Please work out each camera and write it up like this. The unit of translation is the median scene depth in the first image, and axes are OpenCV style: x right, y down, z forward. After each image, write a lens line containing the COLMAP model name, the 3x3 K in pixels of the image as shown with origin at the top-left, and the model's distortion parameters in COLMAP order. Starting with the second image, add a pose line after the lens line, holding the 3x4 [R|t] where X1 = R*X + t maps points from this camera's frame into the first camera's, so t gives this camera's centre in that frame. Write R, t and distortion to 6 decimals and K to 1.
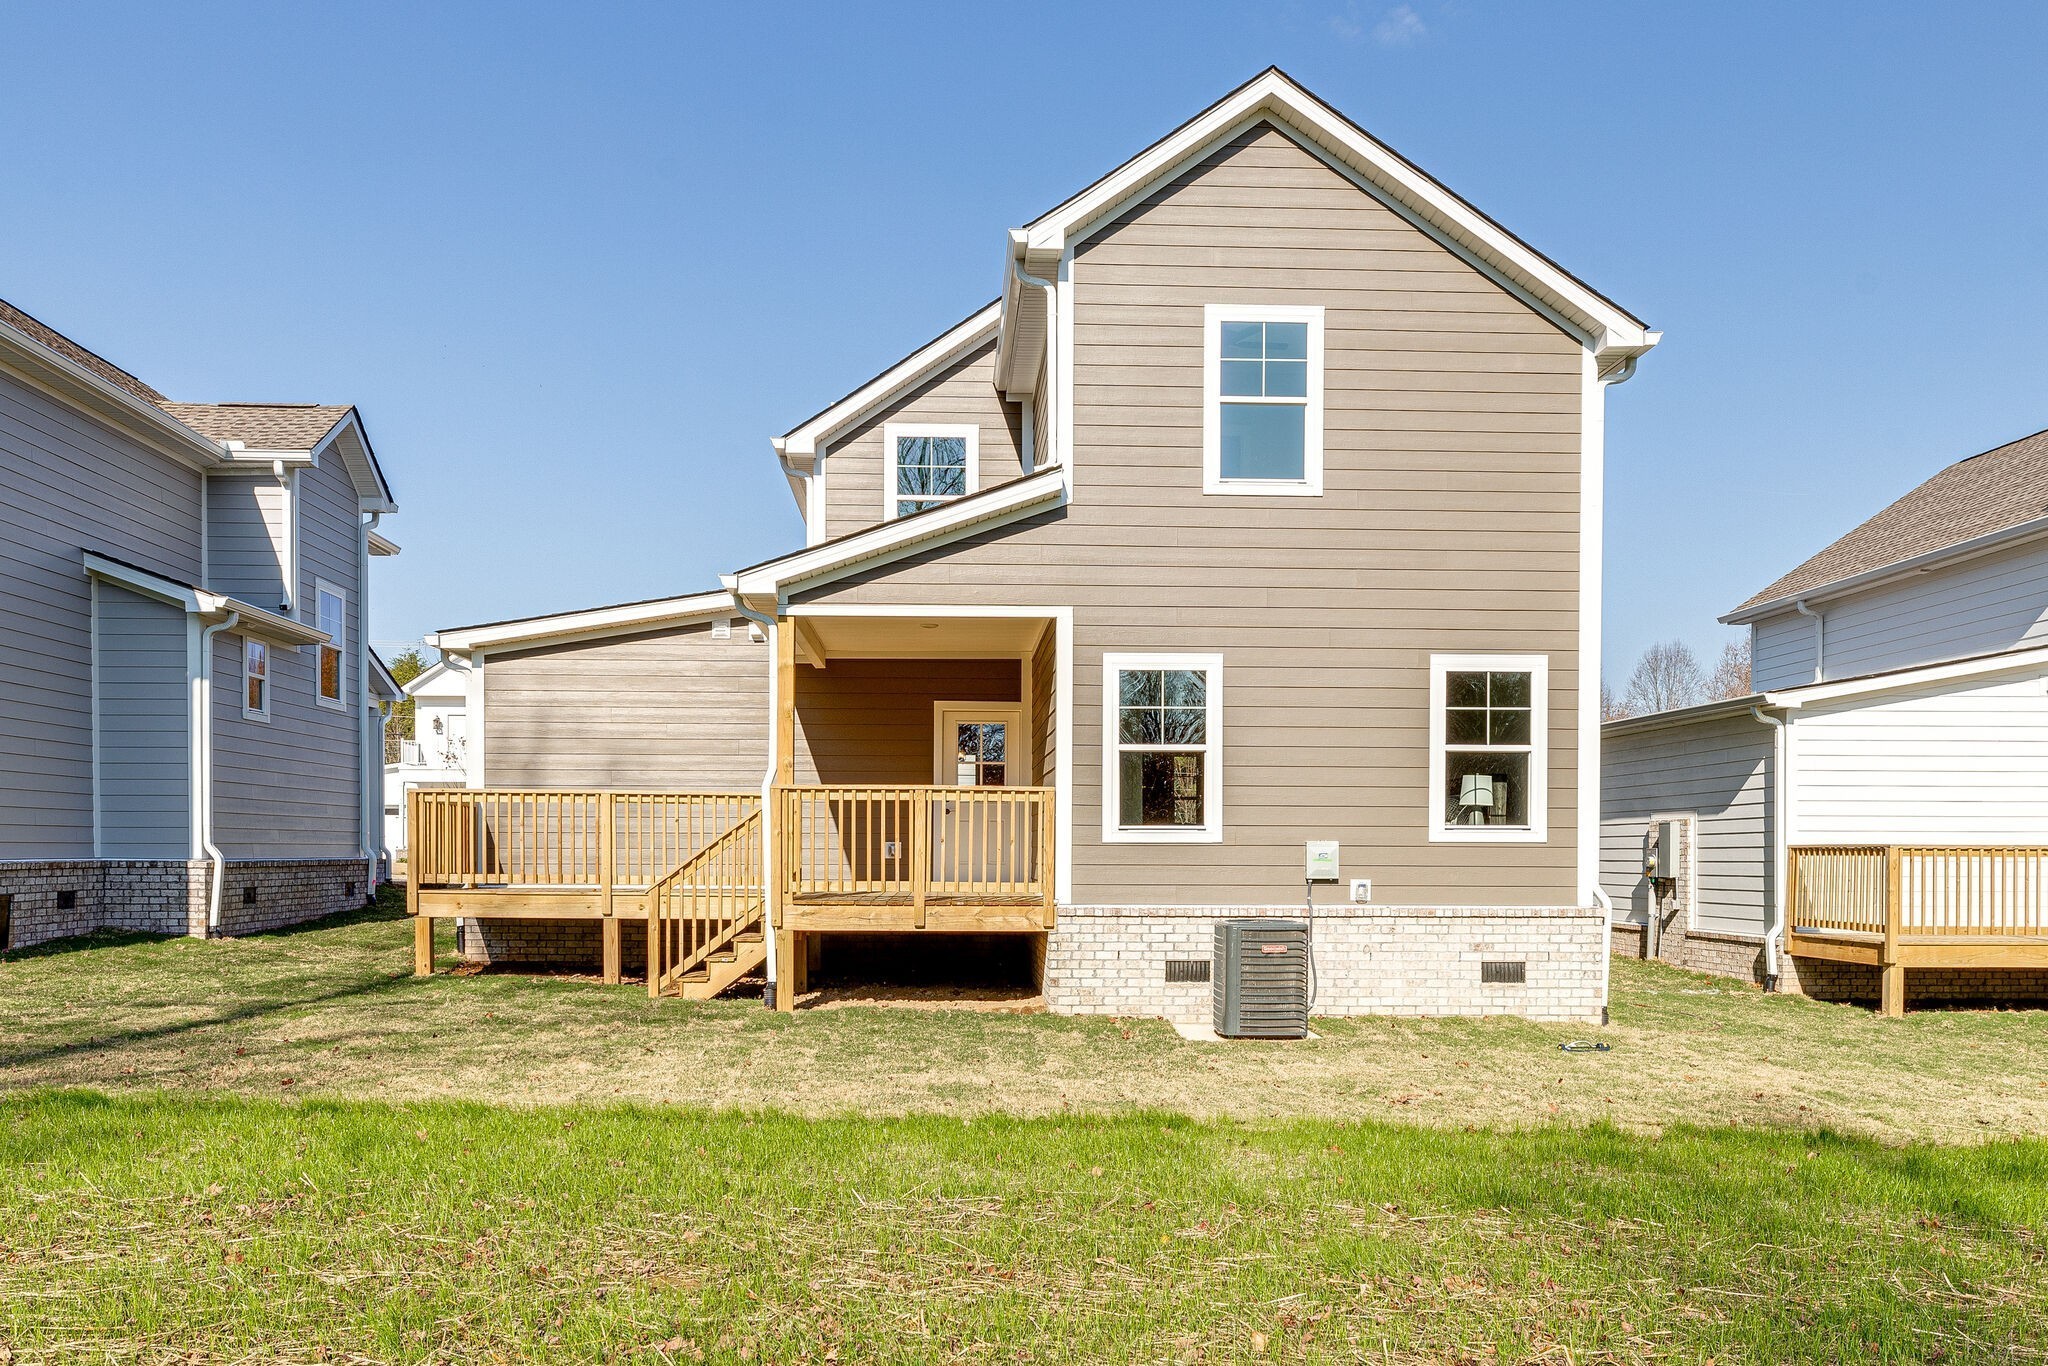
lens RADIAL K [[1651.6, 0, 1024.8], [0, 1651.6, 880.8], [0, 0, 1]] dist [0.002170, 0.002777]
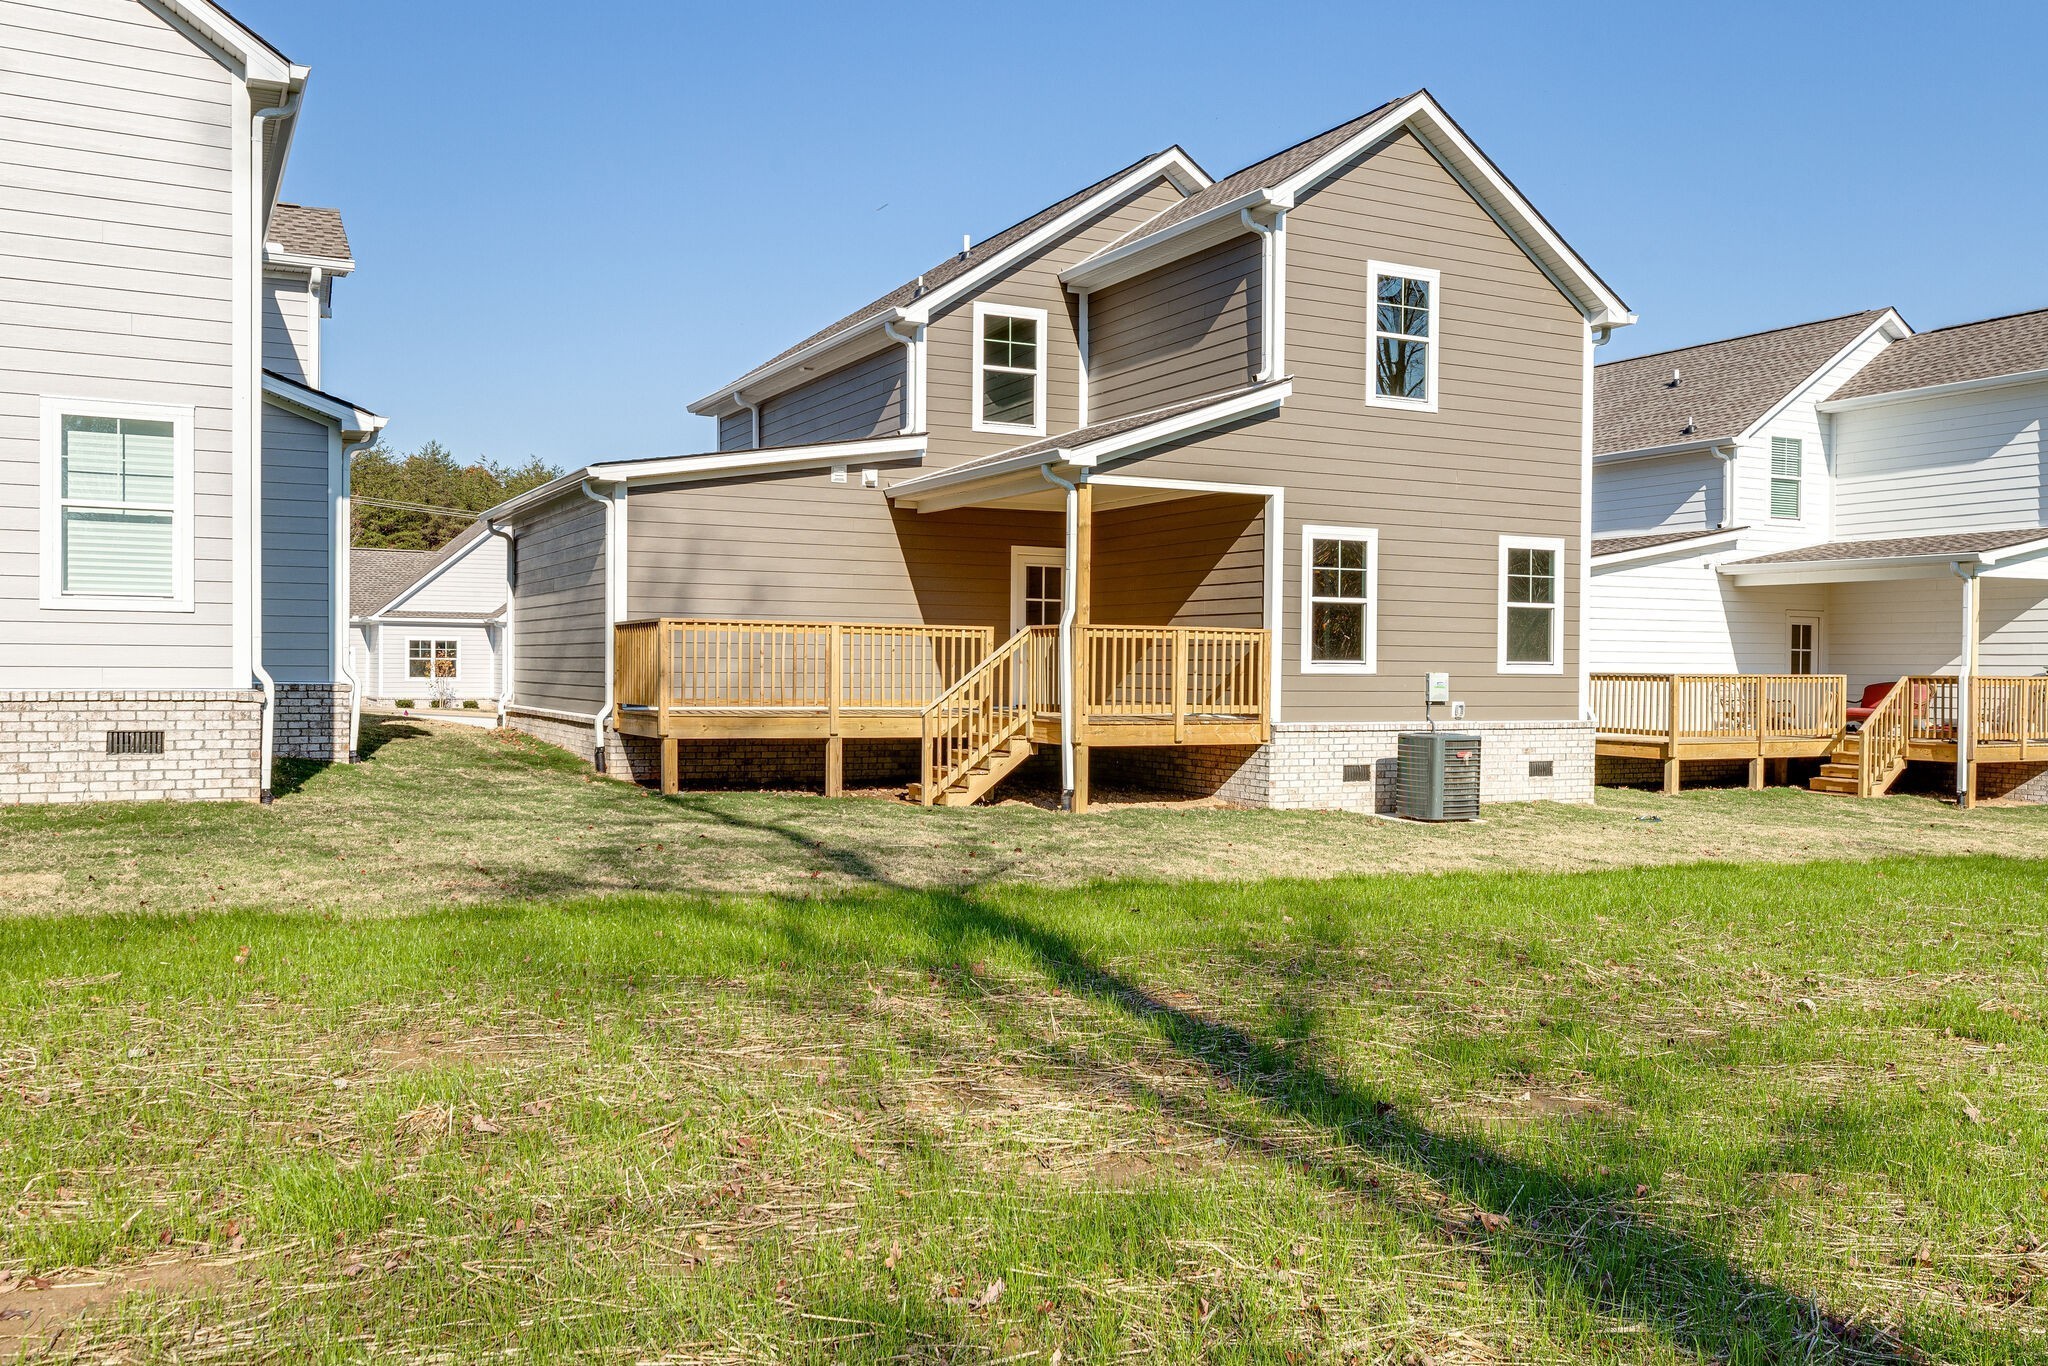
lens RADIAL K [[1650.7, 0, 1024.0], [0, 1650.7, 683.0], [0, 0, 1]] dist [0.001978, -0.000093]
pose [[0.909667, 0.000654, 0.415337, -0.671618], [0.000241, 0.999998, -0.002102, -0.013161], [-0.415338, 0.002013, 0.909665, -0.068410]]
